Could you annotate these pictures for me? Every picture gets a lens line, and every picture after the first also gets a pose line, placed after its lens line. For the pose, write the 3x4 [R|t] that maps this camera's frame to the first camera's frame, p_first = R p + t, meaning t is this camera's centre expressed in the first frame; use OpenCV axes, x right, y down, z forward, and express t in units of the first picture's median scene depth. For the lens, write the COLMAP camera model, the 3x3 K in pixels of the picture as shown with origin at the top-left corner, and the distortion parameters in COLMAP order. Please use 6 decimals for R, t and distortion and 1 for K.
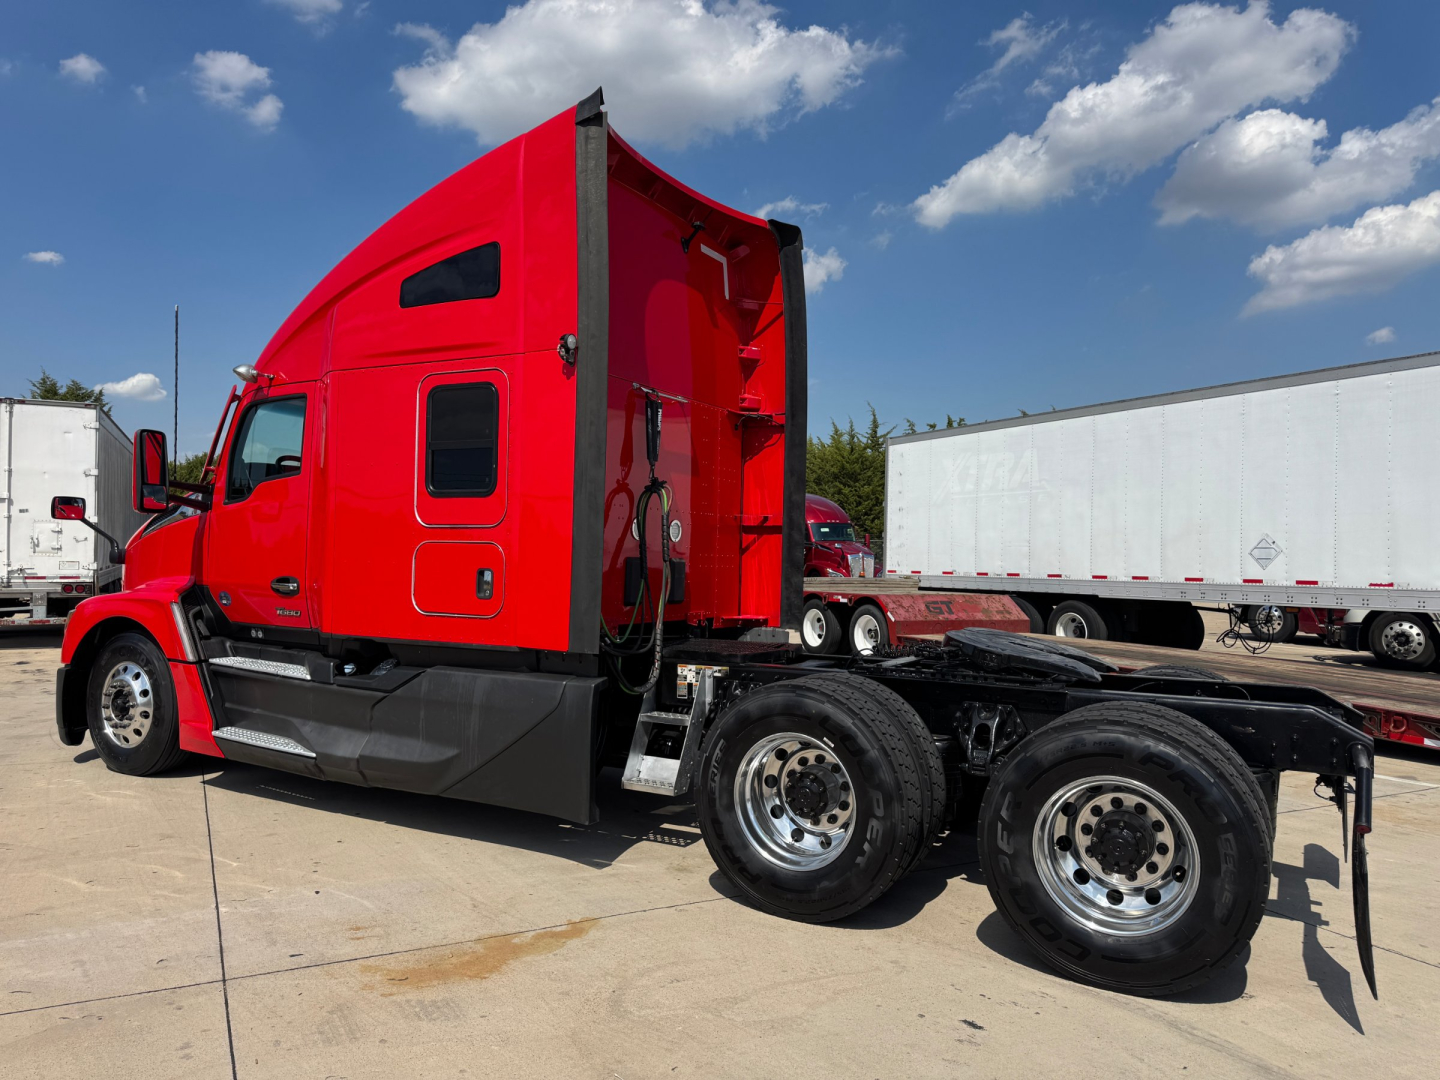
lens RADIAL K [[1013.3, 0, 719.5], [0, 1013.3, 533.6], [0, 0, 1]] dist [0.033648, -0.037486]
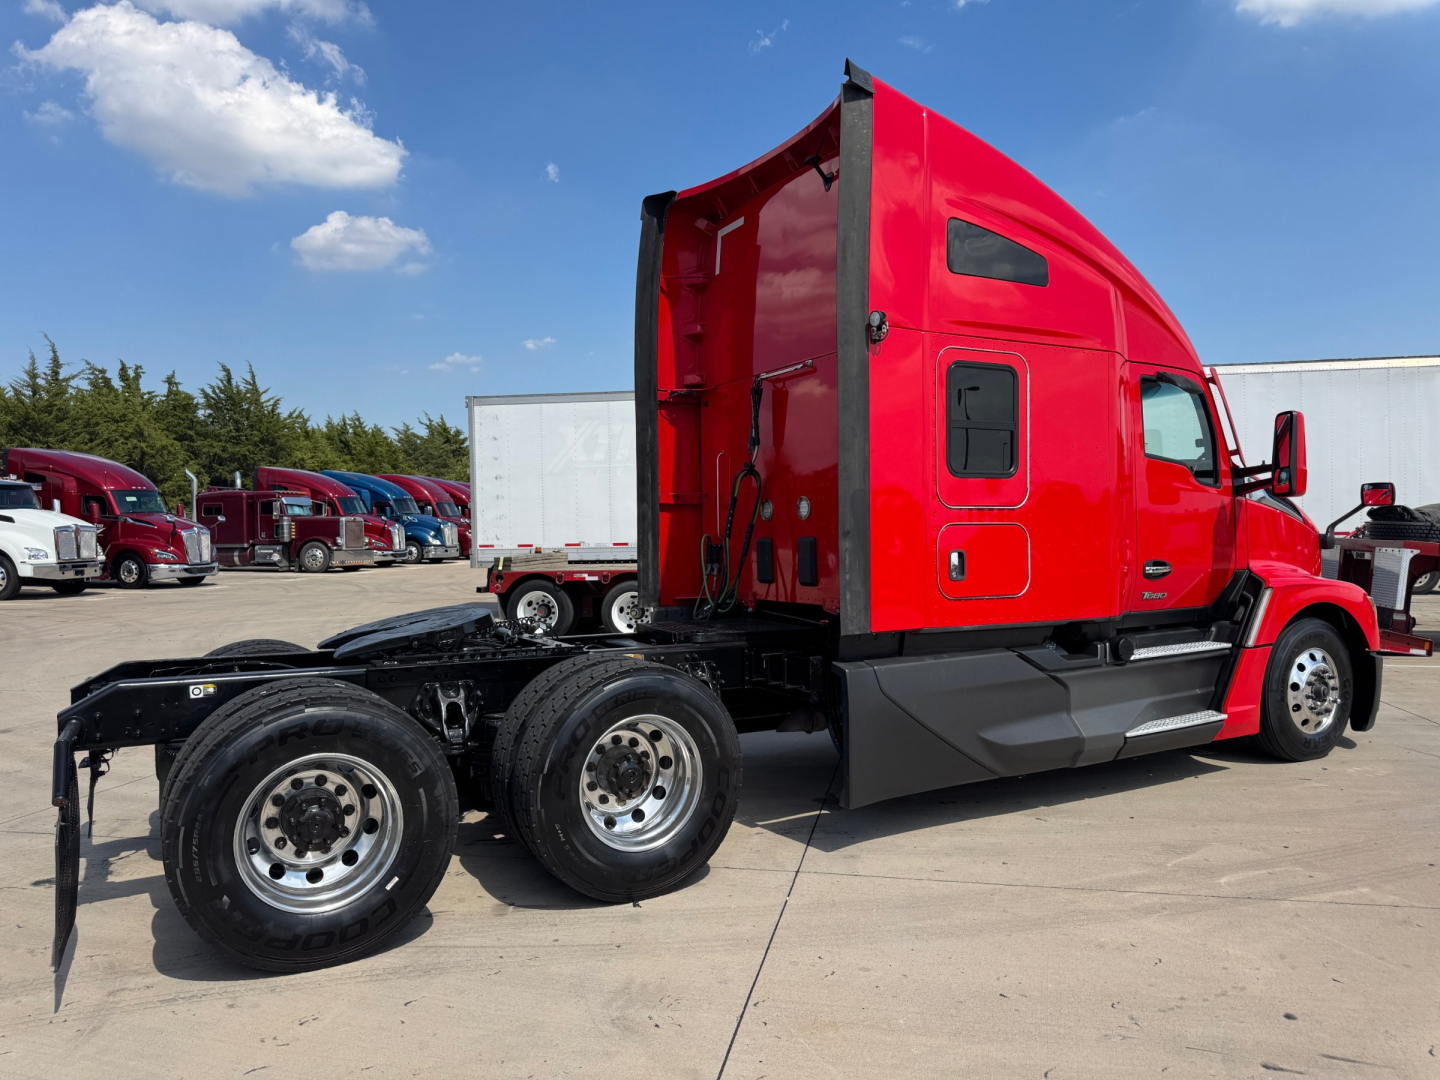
lens RADIAL K [[1013.3, 0, 734.1], [0, 1013.3, 536.0], [0, 0, 1]] dist [0.033648, -0.037486]
pose [[0.635401, -0.032872, 0.771482, -1.388367], [0.005712, 0.999266, 0.037873, -0.016702], [-0.772161, -0.019658, 0.635123, 0.889271]]
